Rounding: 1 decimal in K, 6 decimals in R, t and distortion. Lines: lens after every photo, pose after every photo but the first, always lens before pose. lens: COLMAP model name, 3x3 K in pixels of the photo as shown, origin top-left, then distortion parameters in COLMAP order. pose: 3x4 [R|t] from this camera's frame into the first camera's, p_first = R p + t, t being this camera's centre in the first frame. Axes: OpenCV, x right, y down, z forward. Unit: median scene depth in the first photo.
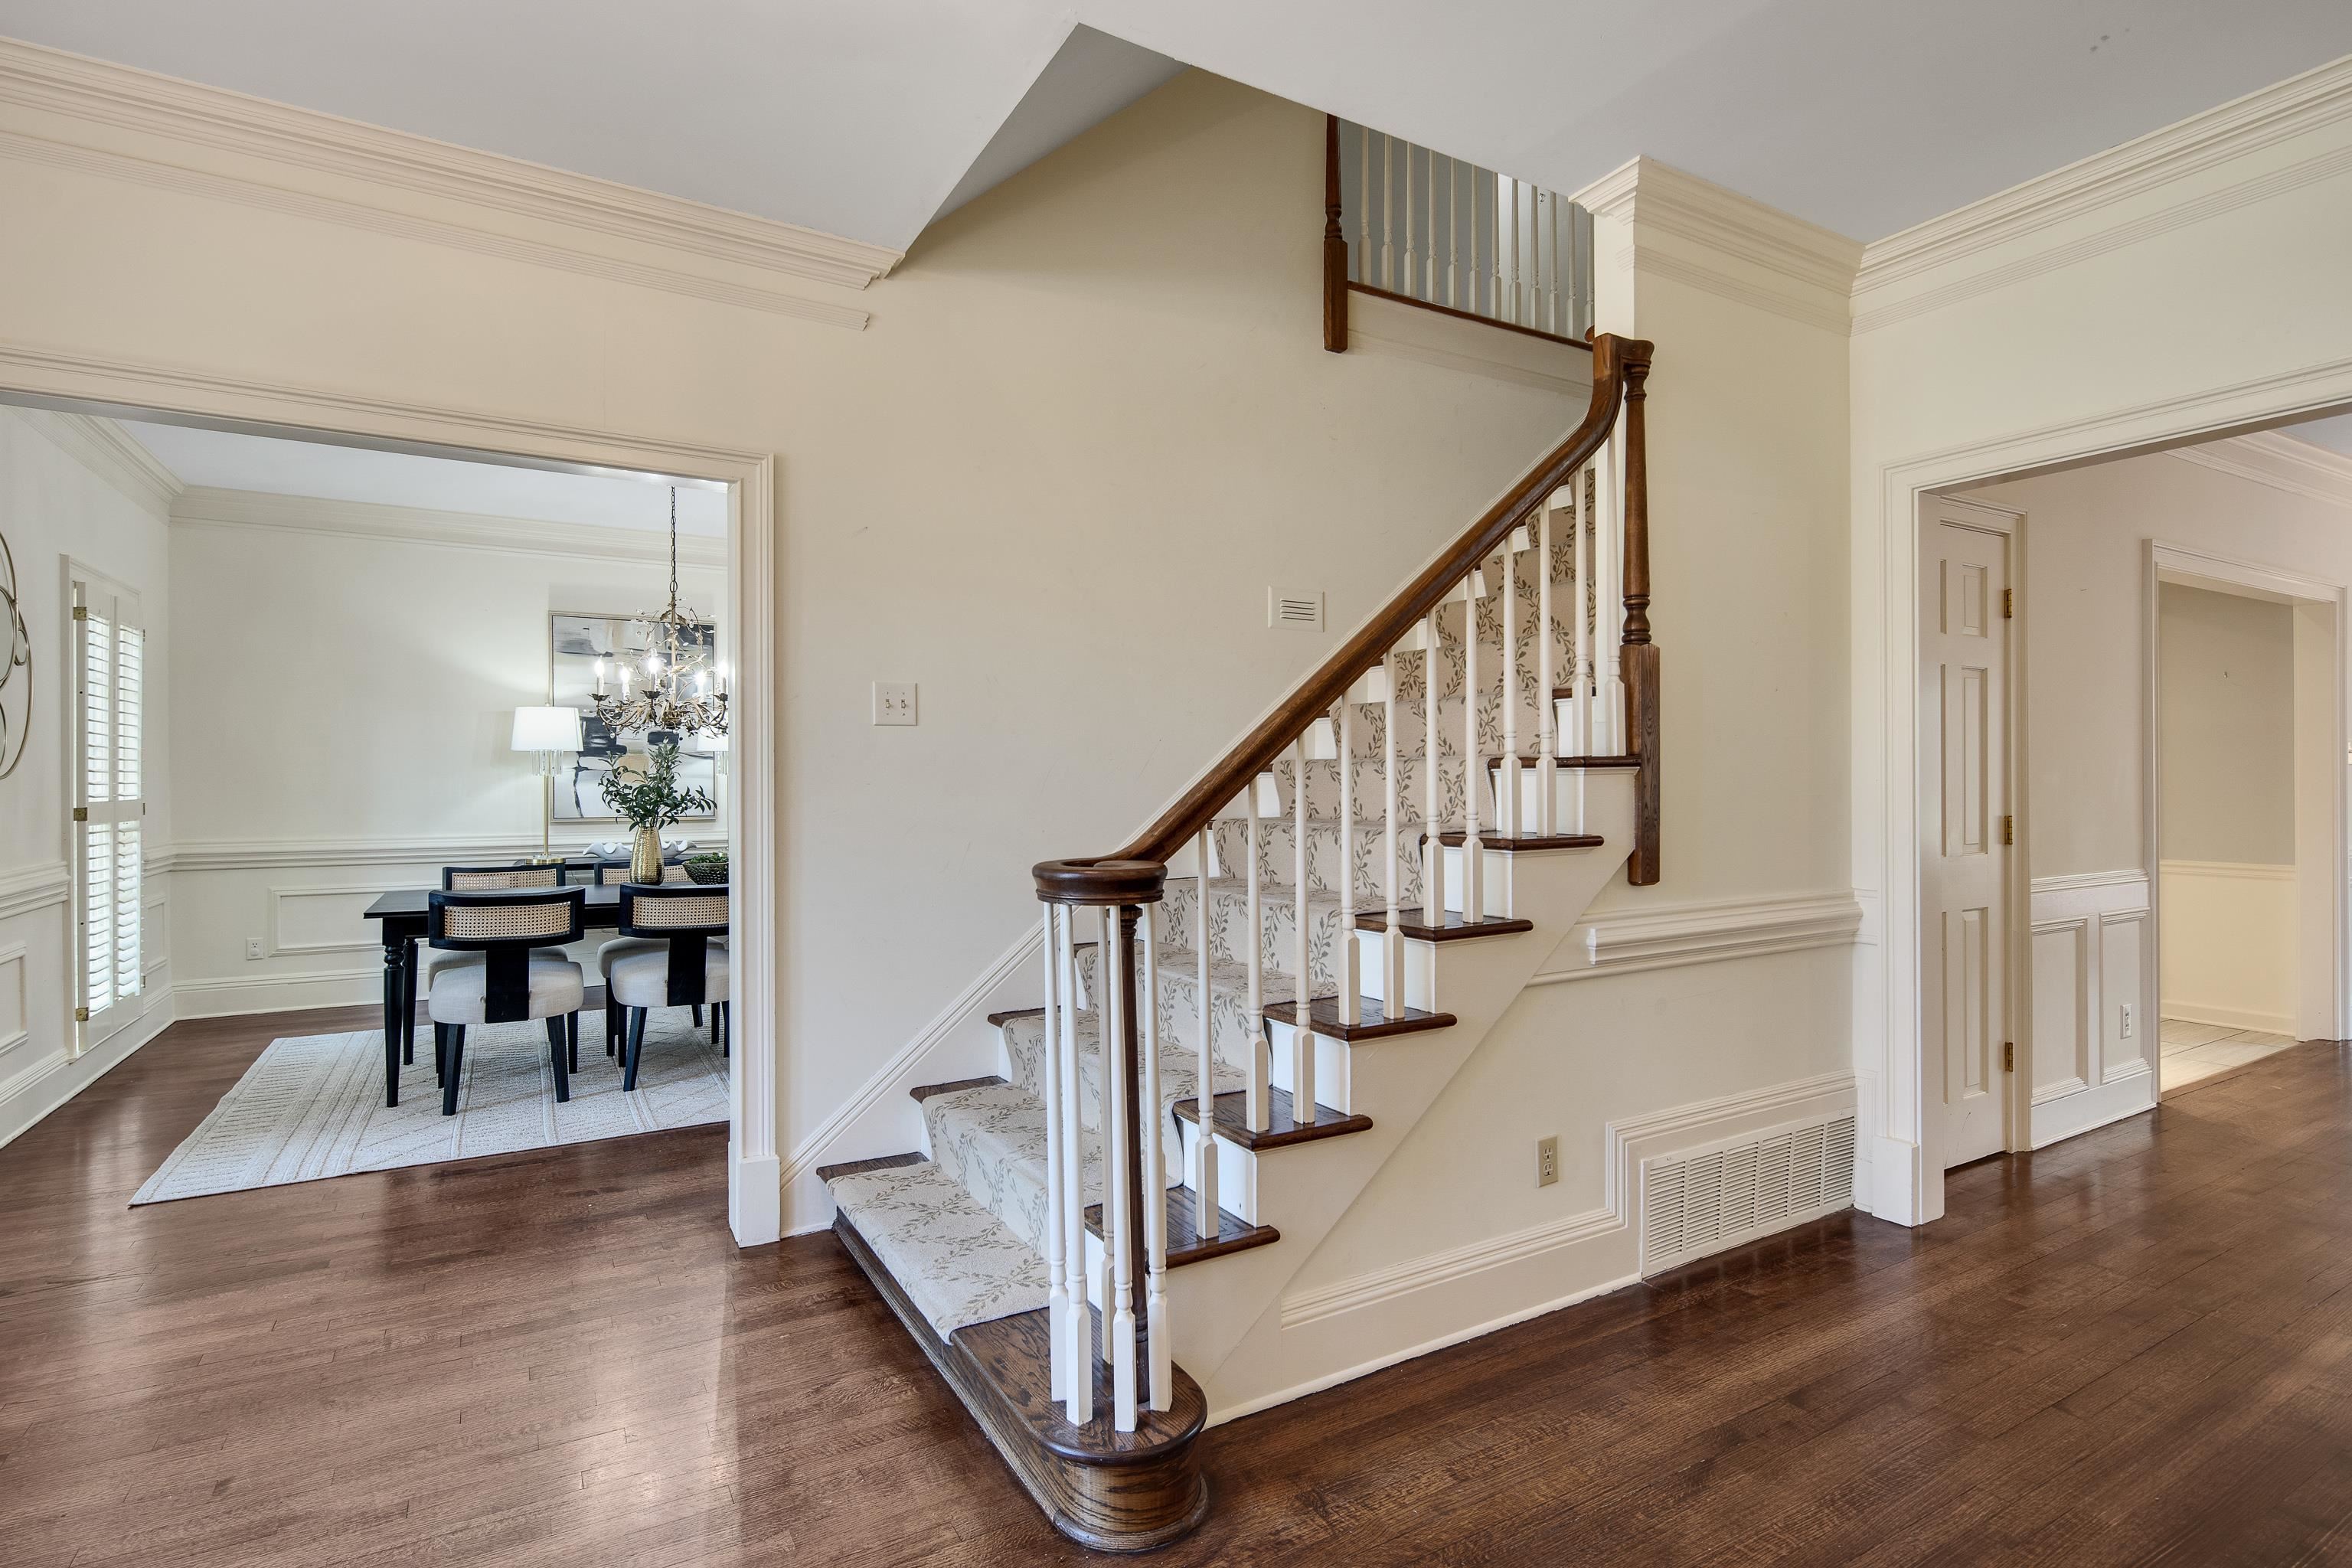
lens RADIAL K [[1112.7, 0, 1125.4], [0, 1112.7, 780.7], [0, 0, 1]] dist [0.000209, -0.000211]
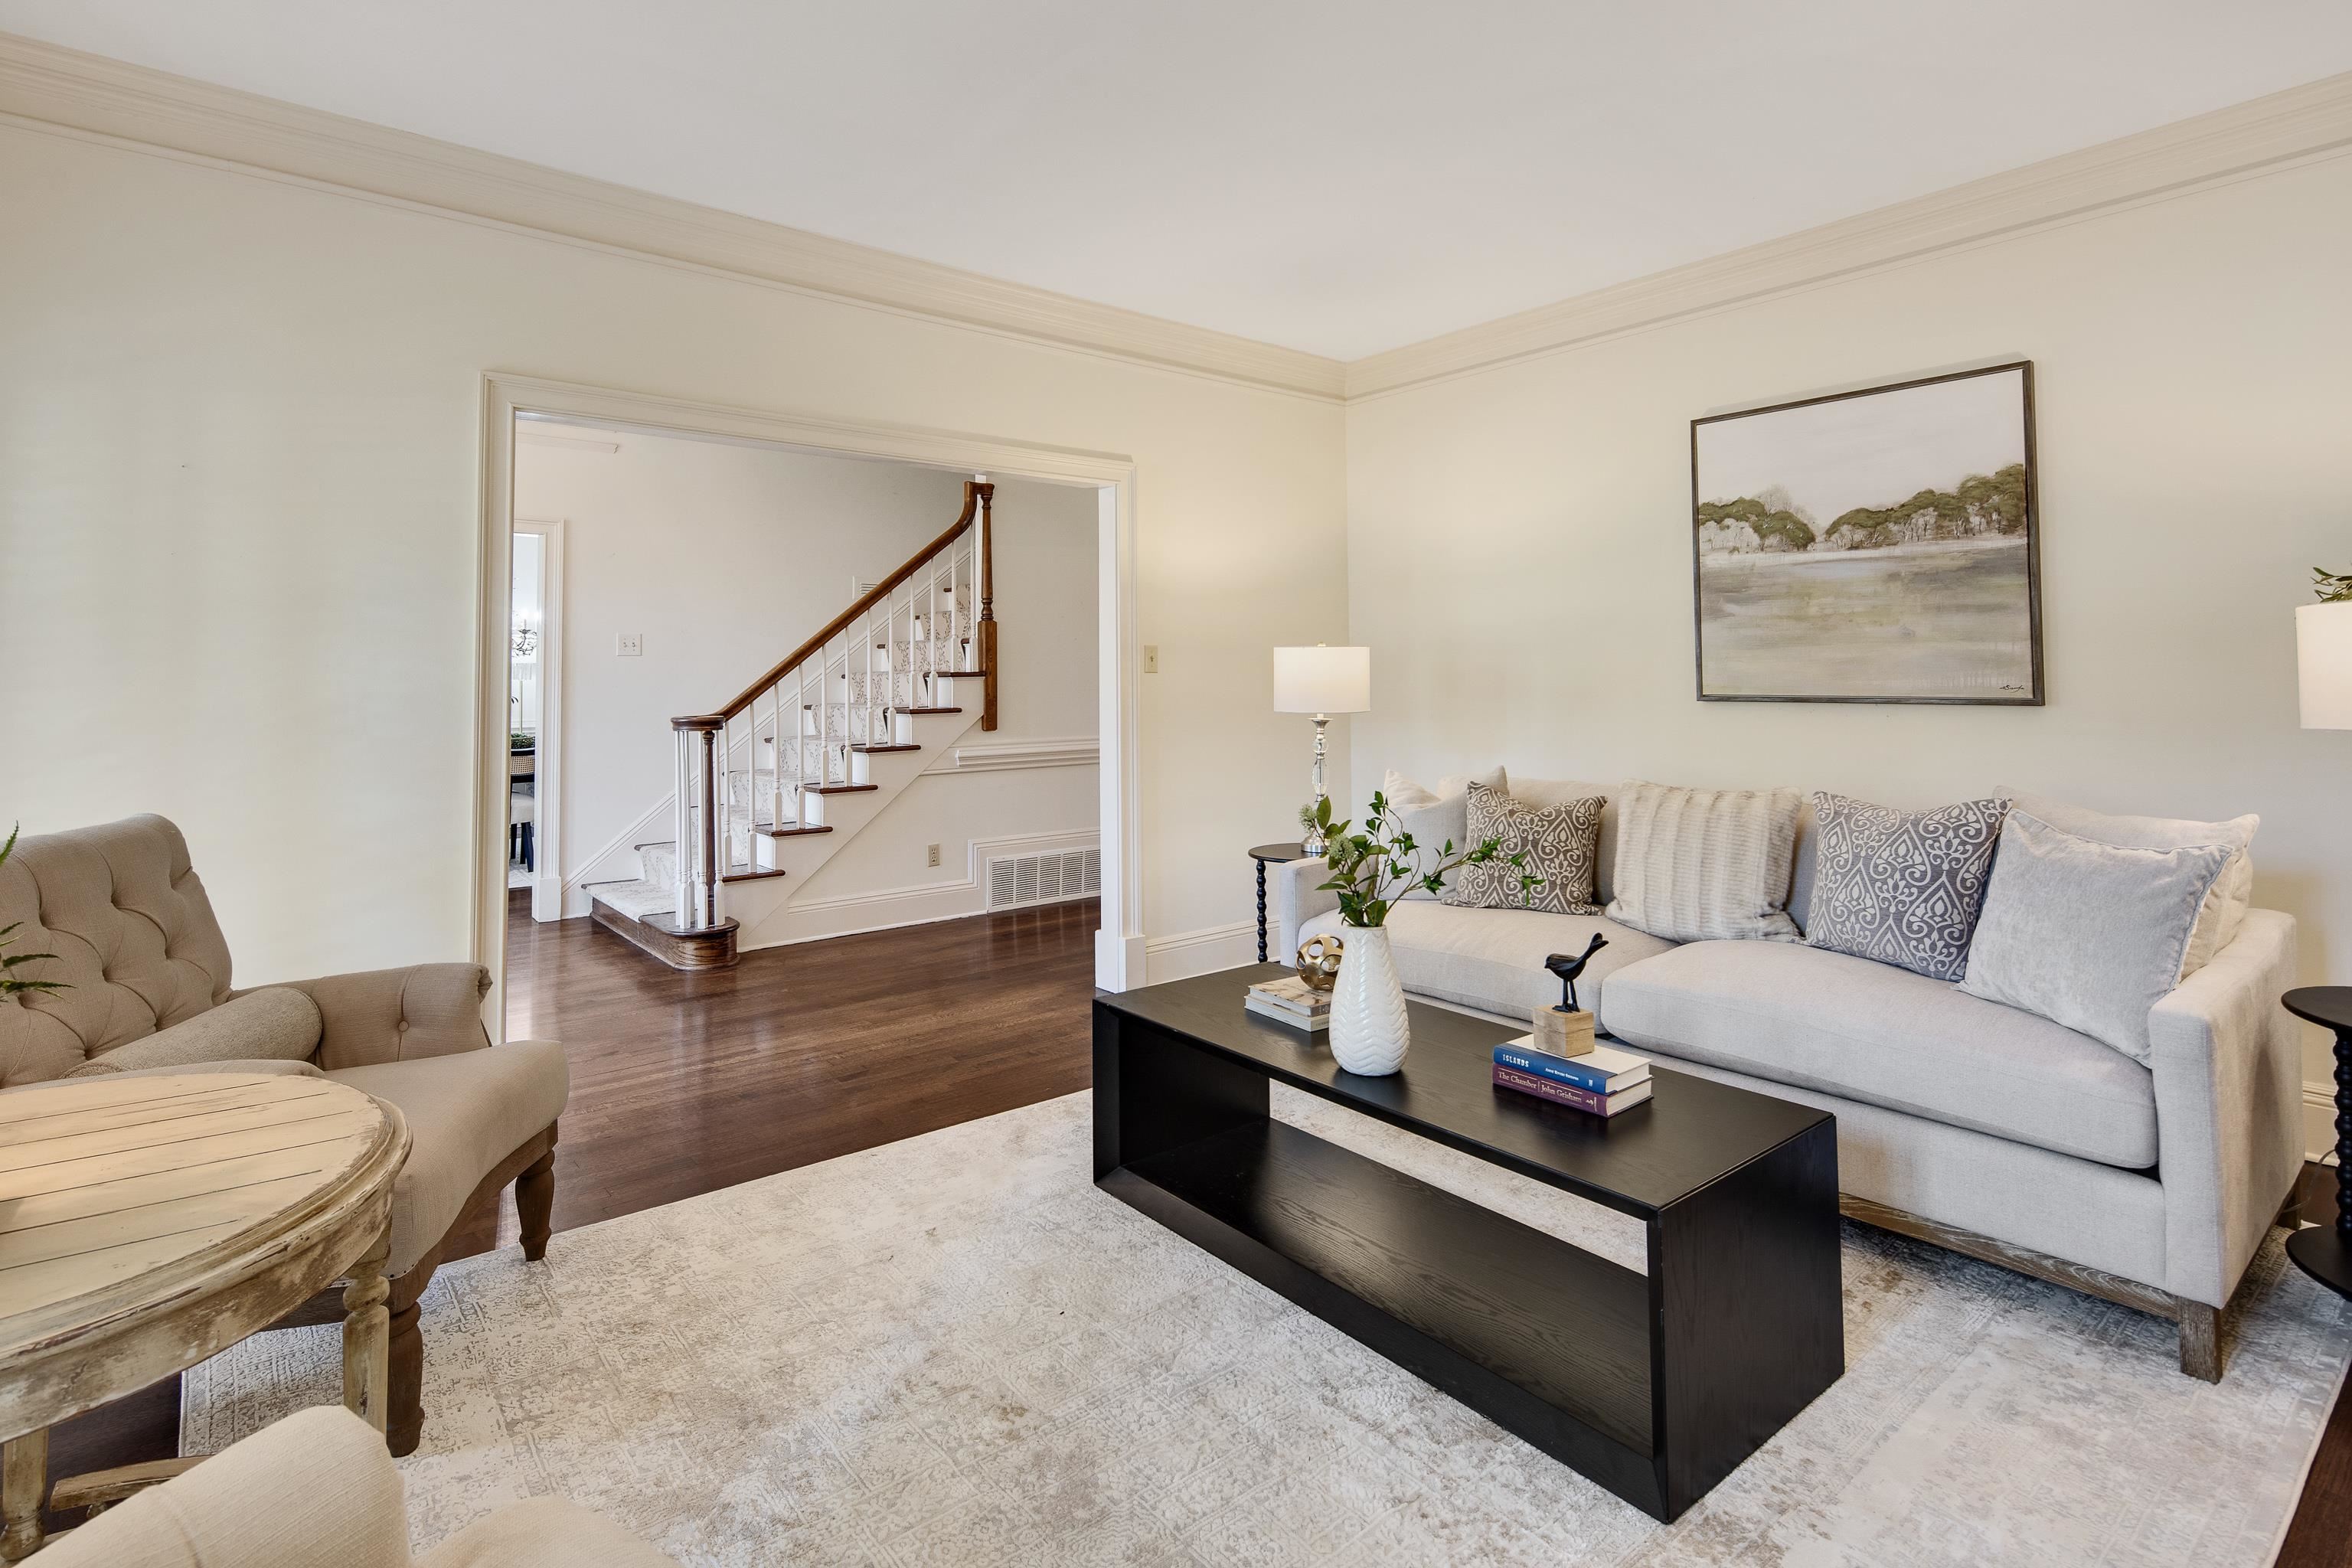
lens RADIAL K [[1154.0, 0, 1174.9], [0, 1154.0, 651.6], [0, 0, 1]] dist [0.002407, -0.000099]
pose [[0.986396, 0.004908, 0.164311, 0.454489], [-0.000261, 0.999600, -0.028294, 0.002308], [-0.164384, 0.027866, 0.986003, -1.296857]]
